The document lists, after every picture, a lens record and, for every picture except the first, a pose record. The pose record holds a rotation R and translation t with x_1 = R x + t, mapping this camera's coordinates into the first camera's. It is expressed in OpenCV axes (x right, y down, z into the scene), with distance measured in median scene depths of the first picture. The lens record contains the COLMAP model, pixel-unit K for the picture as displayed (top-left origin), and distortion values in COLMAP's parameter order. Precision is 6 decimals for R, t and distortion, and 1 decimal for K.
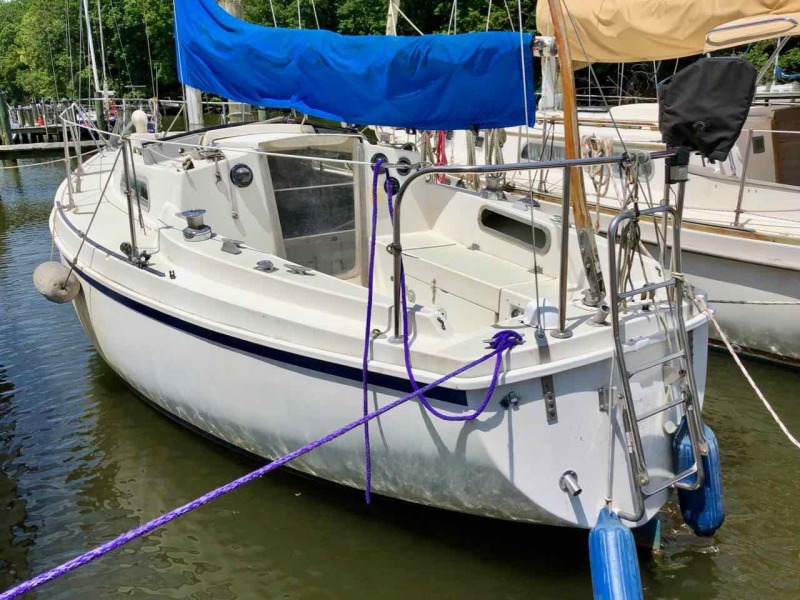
lens RADIAL K [[657.6, 0, 399.7], [0, 657.6, 302.8], [0, 0, 1]] dist [0.048977, -0.070878]
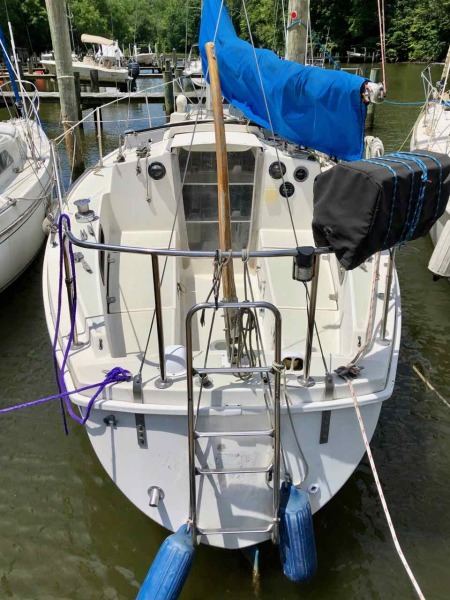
lens RADIAL K [[493.2, 0, 225.4], [0, 493.2, 300.7], [0, 0, 1]] dist [0.048977, -0.070878]
pose [[0.865954, 0.250749, -0.432723, 0.473983], [-0.176807, 0.962847, 0.204118, -0.206479], [0.467828, -0.100248, 0.878116, 0.184914]]
